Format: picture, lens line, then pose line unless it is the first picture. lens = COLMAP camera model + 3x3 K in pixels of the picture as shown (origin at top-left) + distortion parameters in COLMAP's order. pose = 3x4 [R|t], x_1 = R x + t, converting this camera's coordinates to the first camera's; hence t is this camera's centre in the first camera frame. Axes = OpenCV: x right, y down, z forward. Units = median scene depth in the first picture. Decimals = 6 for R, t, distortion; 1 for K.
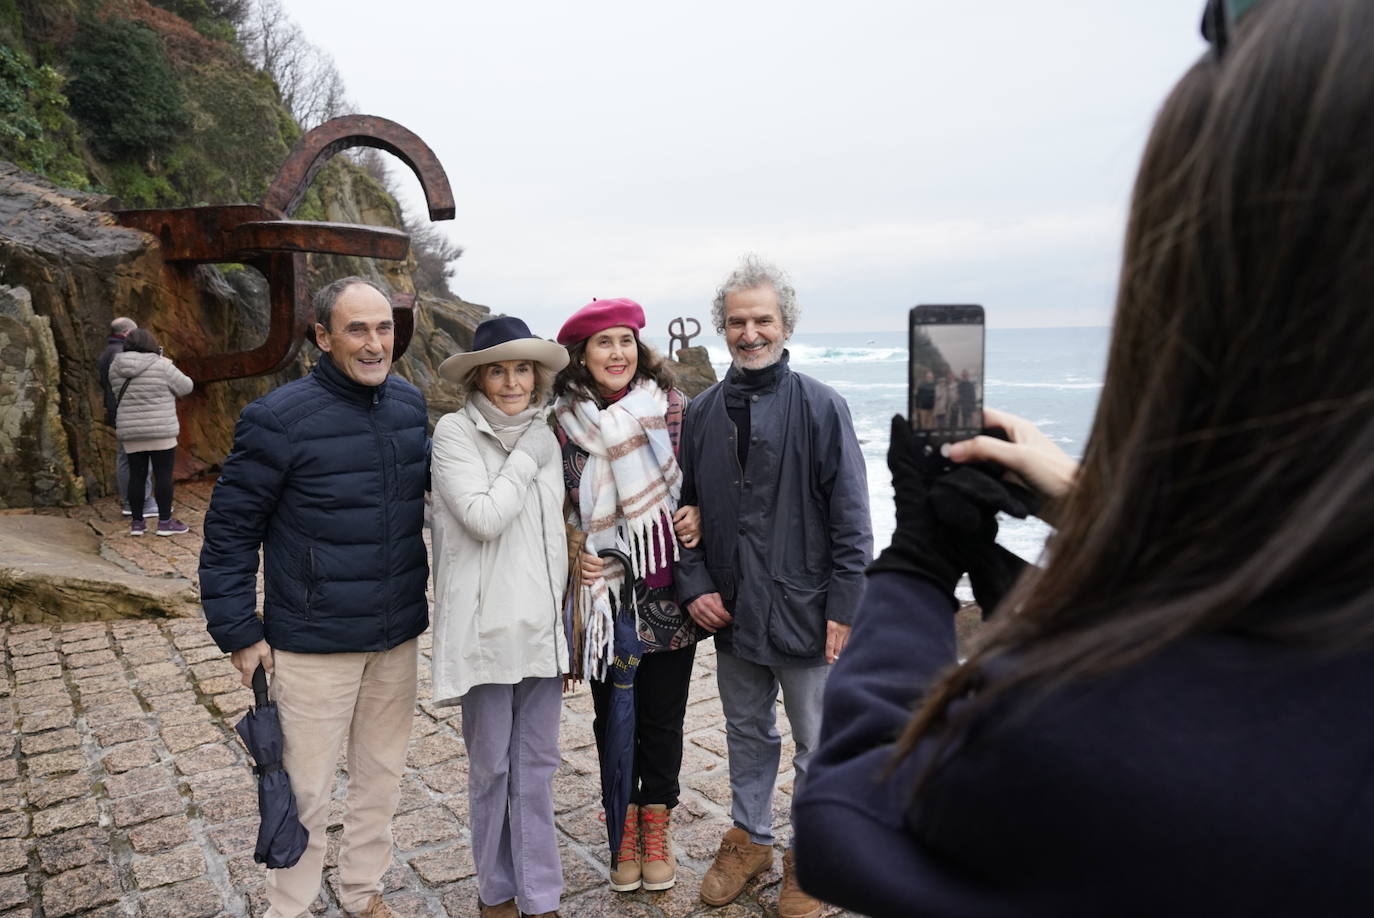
lens RADIAL K [[1089.4, 0, 687.0], [0, 1089.4, 459.0], [0, 0, 1]] dist [-0.006540, -0.000001]
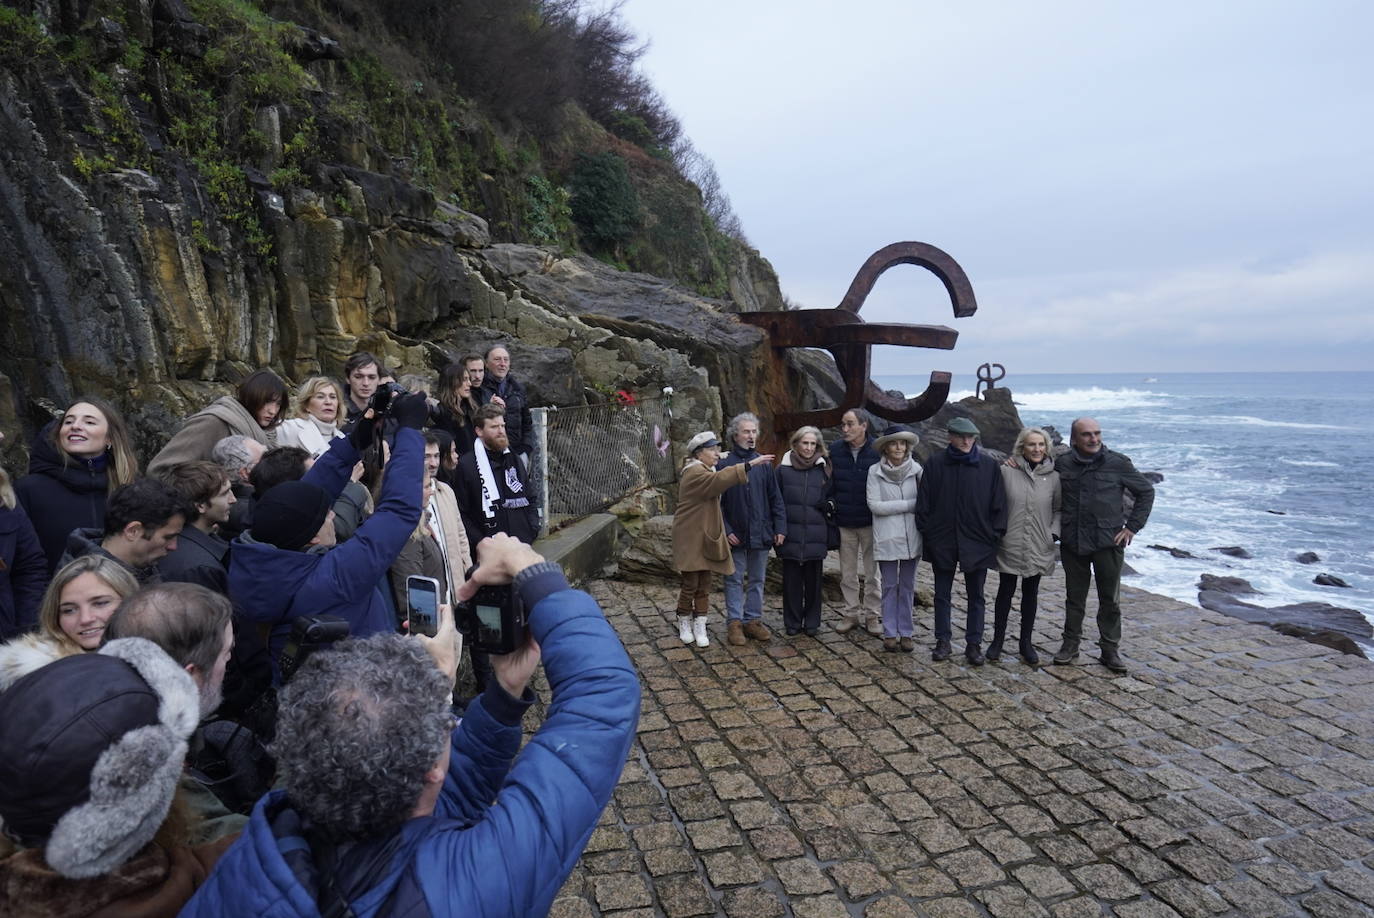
lens RADIAL K [[873.2, 0, 689.2], [0, 873.2, 456.4], [0, 0, 1]] dist [0.008068, -0.001814]
pose [[0.954484, 0.045298, -0.294801, -0.075743], [-0.049952, 0.998717, -0.008274, -0.006463], [0.294048, 0.022624, 0.955523, -0.048417]]
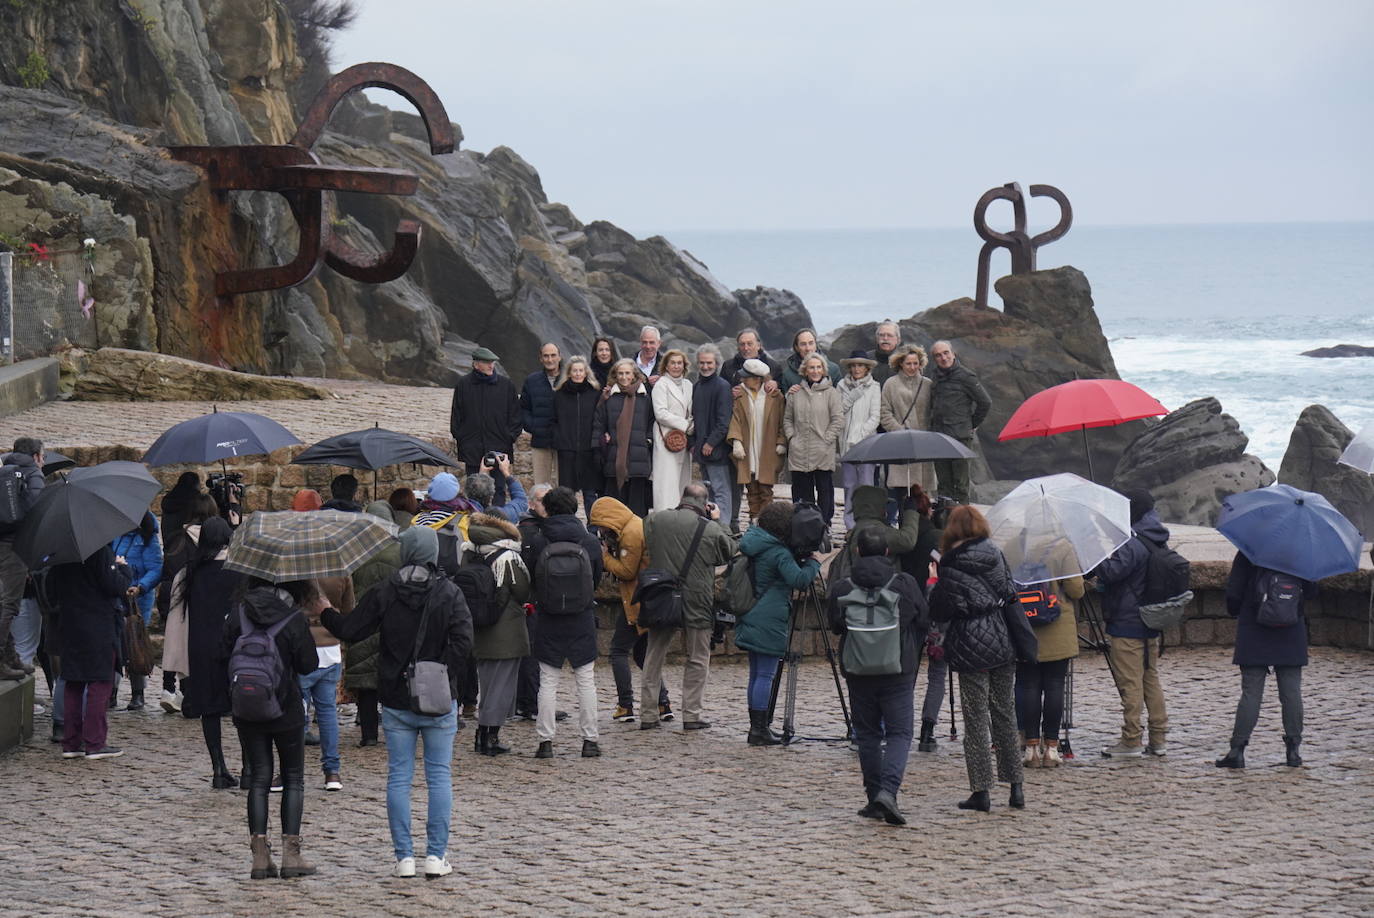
lens RADIAL K [[5050.0, 0, 578.0], [0, 5050.0, 485.6], [0, 0, 1]] dist [0.157264, 0.837949]
pose [[0.988365, 0.022257, -0.150462, 0.241201], [-0.031040, 0.997932, -0.056280, 0.140580], [0.148898, 0.060296, 0.987013, -1.402608]]
